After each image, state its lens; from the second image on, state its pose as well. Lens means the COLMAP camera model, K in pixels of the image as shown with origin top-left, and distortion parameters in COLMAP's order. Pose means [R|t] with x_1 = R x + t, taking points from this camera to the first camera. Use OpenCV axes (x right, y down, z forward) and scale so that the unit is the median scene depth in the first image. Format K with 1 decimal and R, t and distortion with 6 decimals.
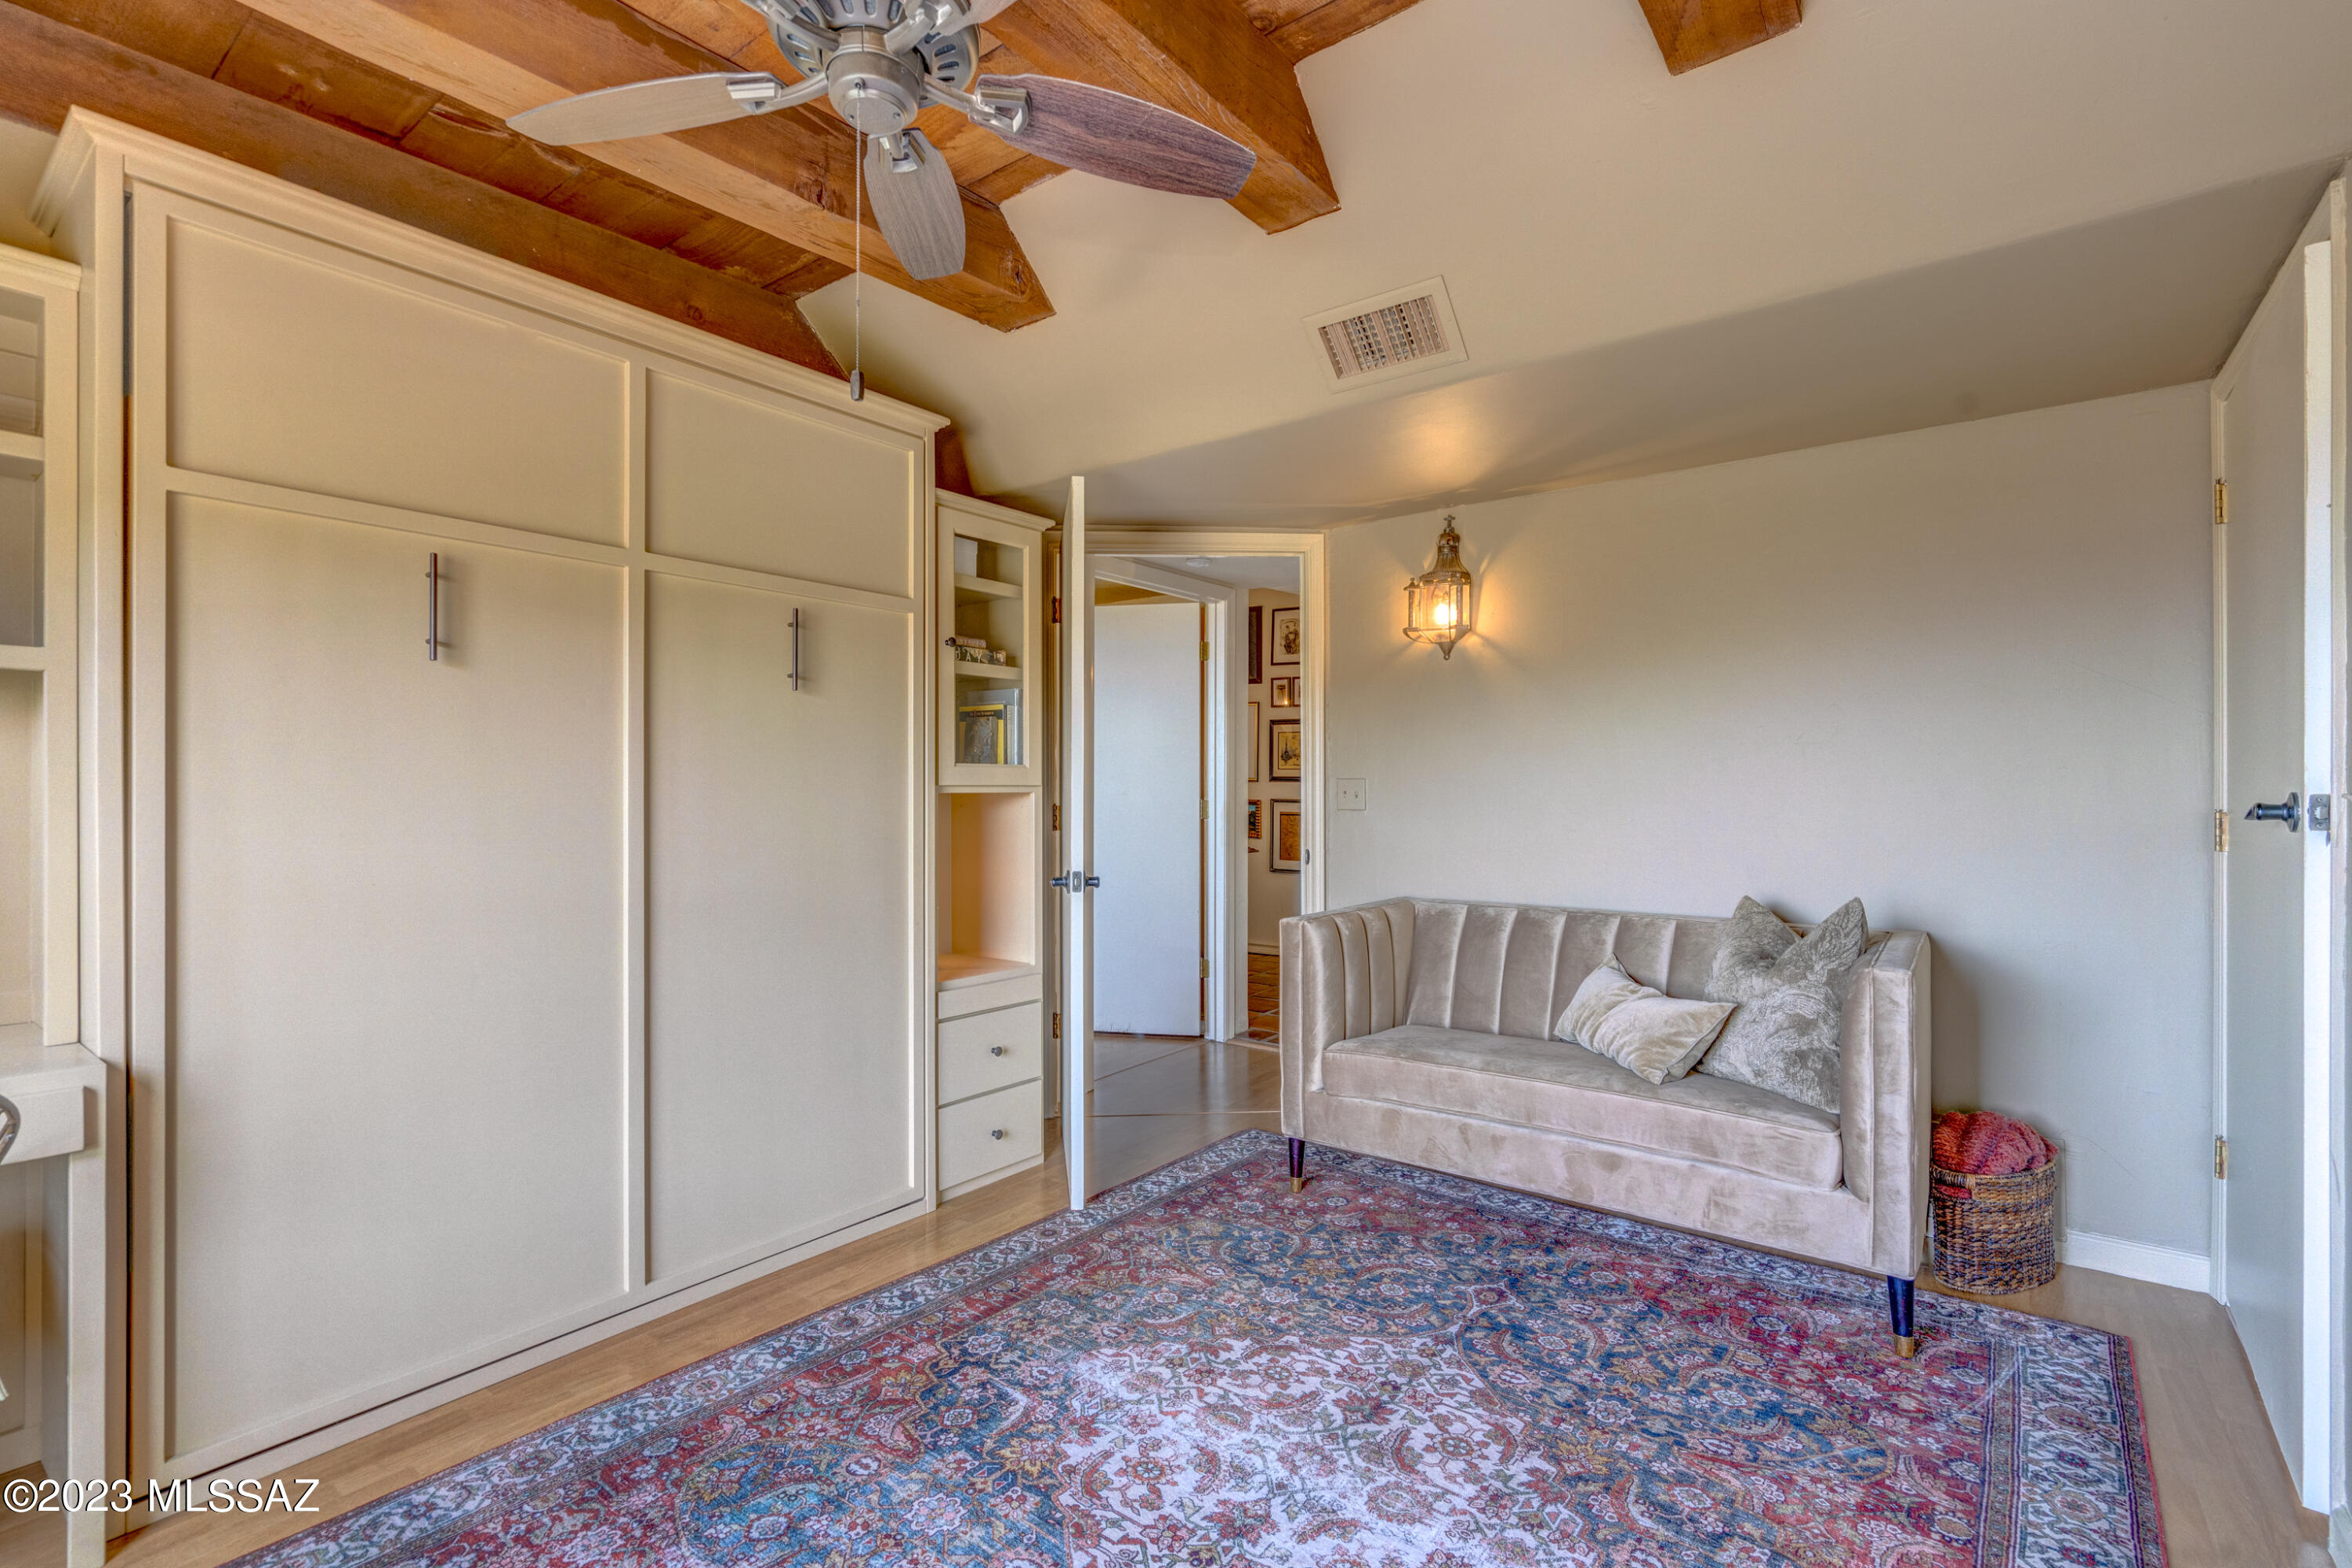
lens RADIAL K [[1069.7, 0, 1169.6], [0, 1069.7, 785.3], [0, 0, 1]] dist [0.000510, -0.000295]
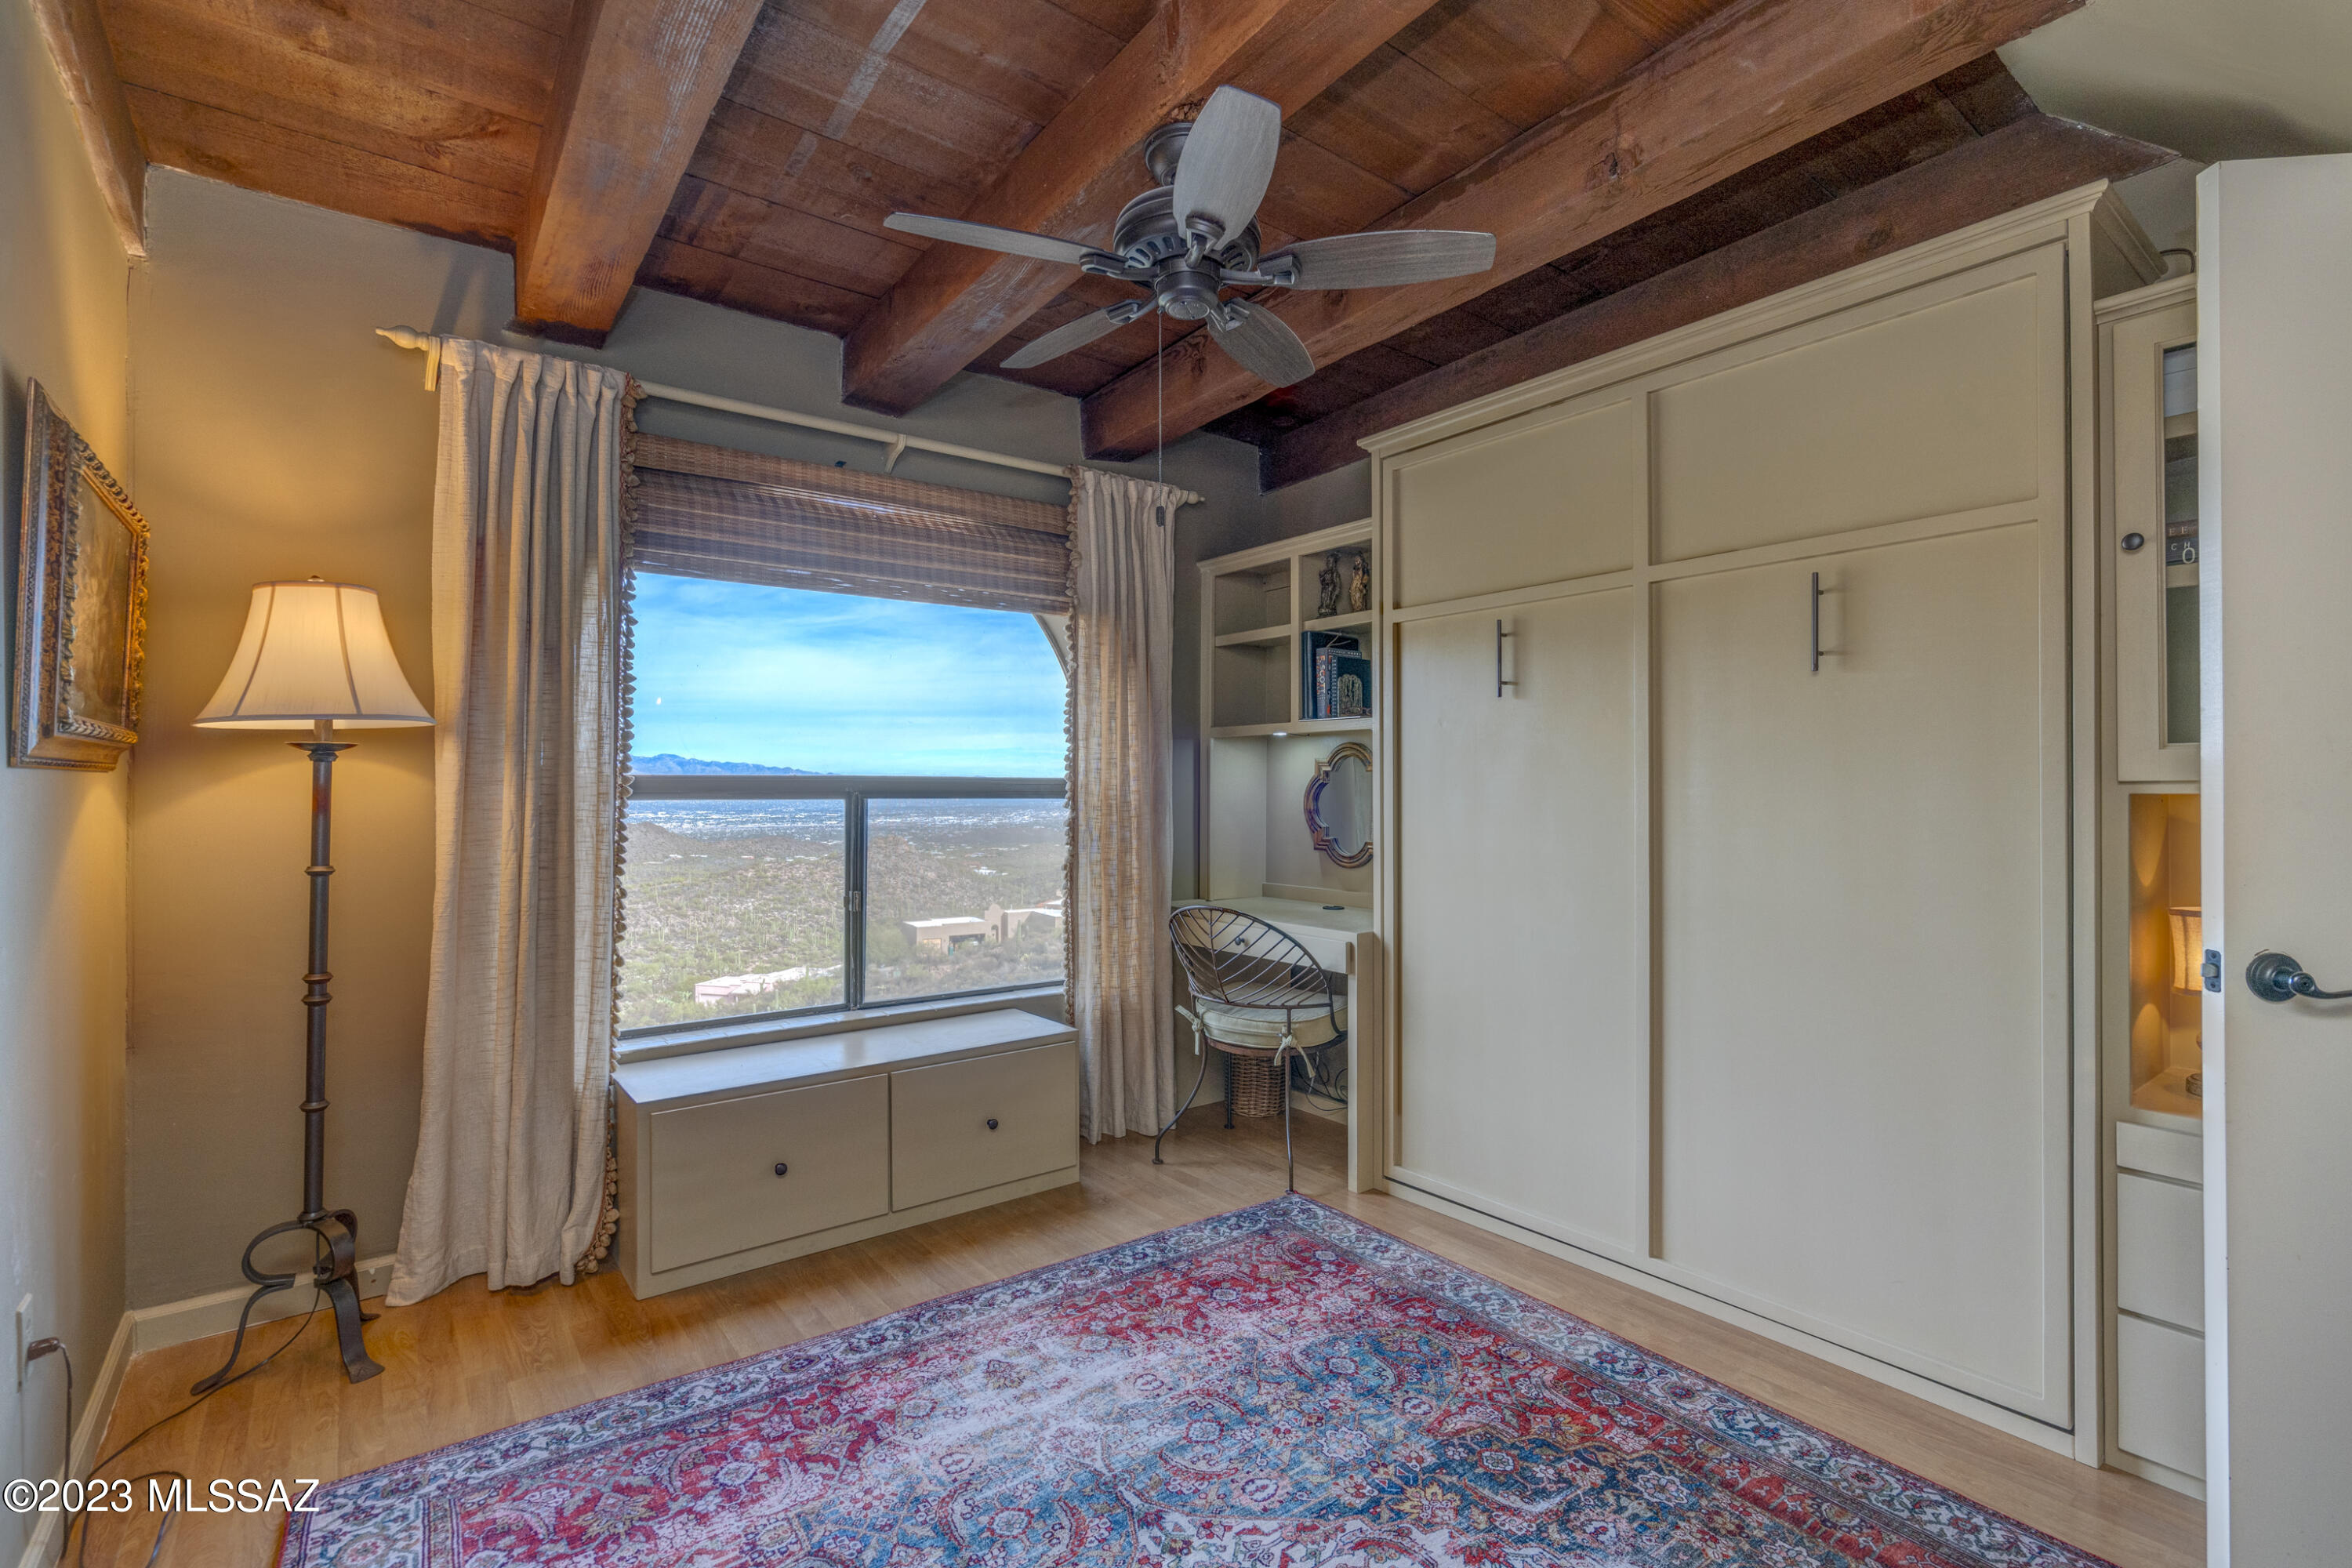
lens RADIAL K [[1069.7, 0, 1170.0], [0, 1069.7, 780.0], [0, 0, 1]] dist [0.000510, -0.000295]
pose [[-0.267107, -0.014435, -0.963559, 0.763915], [0.000874, 0.999884, -0.015221, 0.013171], [0.963666, -0.004907, -0.267064, 0.954473]]
